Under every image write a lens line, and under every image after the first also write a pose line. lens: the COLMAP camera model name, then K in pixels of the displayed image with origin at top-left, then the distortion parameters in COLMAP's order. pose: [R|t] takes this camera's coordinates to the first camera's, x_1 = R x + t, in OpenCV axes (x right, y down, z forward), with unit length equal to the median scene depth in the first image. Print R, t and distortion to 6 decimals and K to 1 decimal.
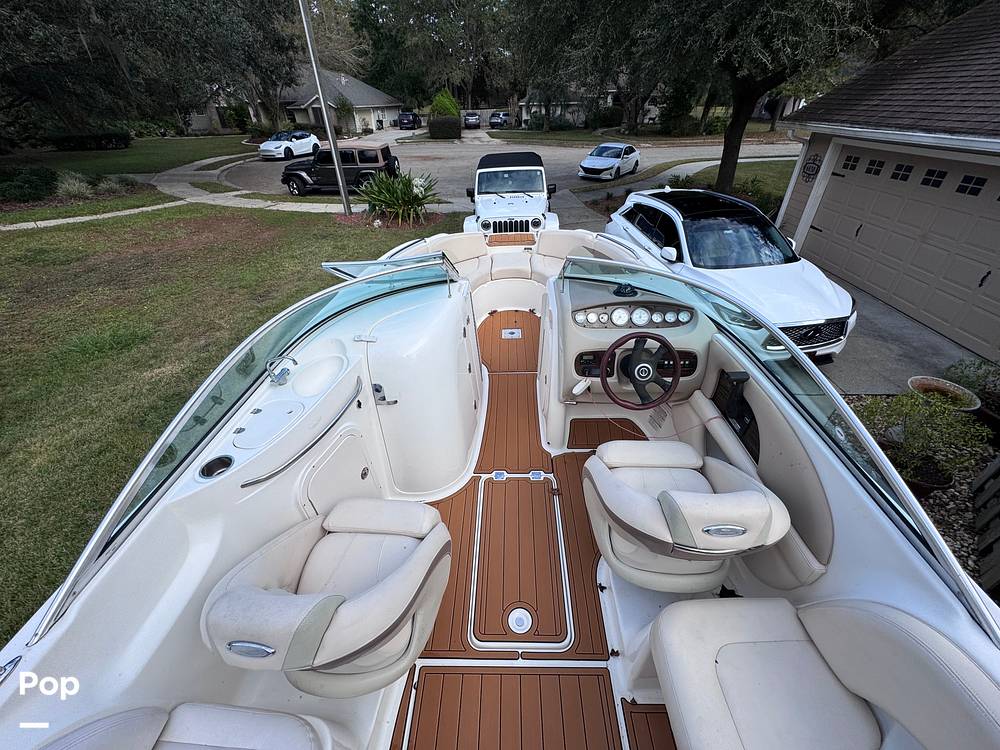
lens RADIAL K [[403.4, 0, 500.0], [0, 403.4, 375.0], [0, 0, 1]] dist [-0.002244, -0.000174]
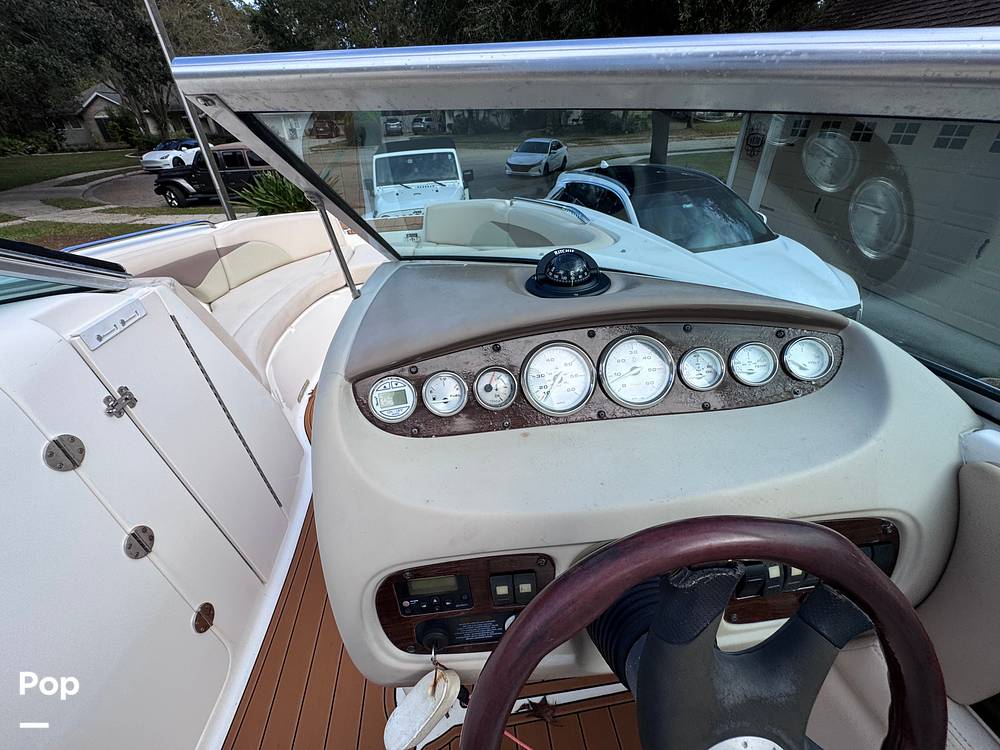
lens RADIAL K [[400.3, 0, 498.9], [0, 400.3, 383.3], [0, 0, 1]] dist [-0.001455, -0.000452]
pose [[0.988722, -0.096940, 0.114156, 0.042218], [0.097109, 0.995265, 0.004092, -0.026334], [-0.114012, 0.007040, 0.993454, 0.136993]]
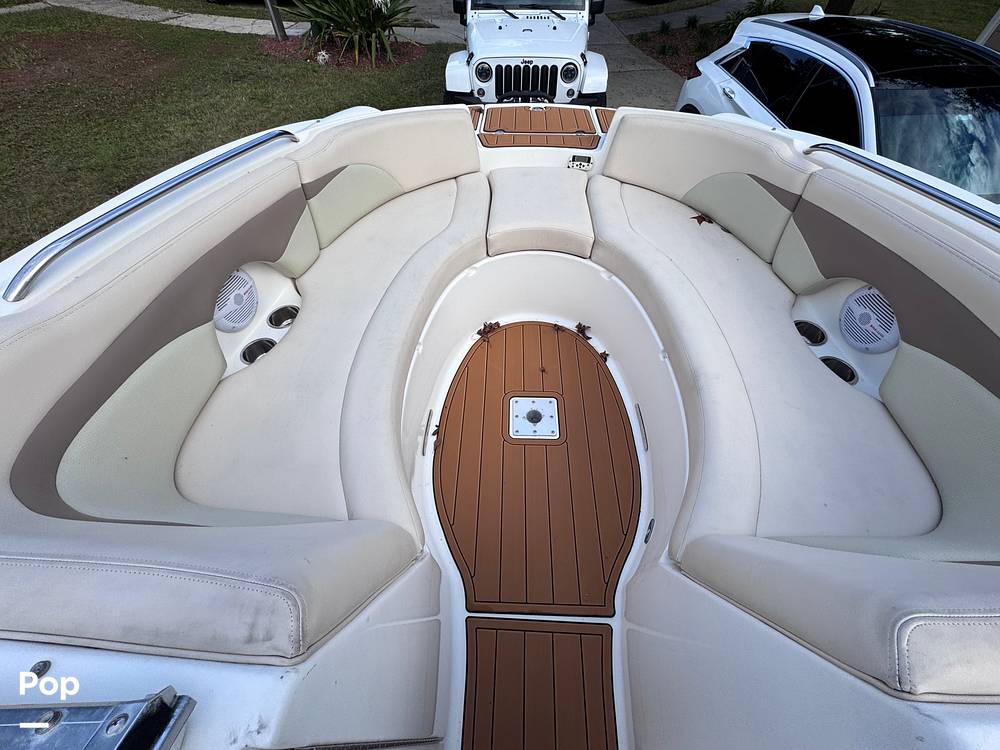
lens RADIAL K [[403.4, 0, 500.0], [0, 403.4, 375.0], [0, 0, 1]] dist [-0.002244, -0.000174]
pose [[0.999122, 0.037139, 0.019400, -0.004362], [-0.041212, 0.954645, 0.294881, -0.084604], [-0.007568, -0.295422, 0.955337, 0.210589]]
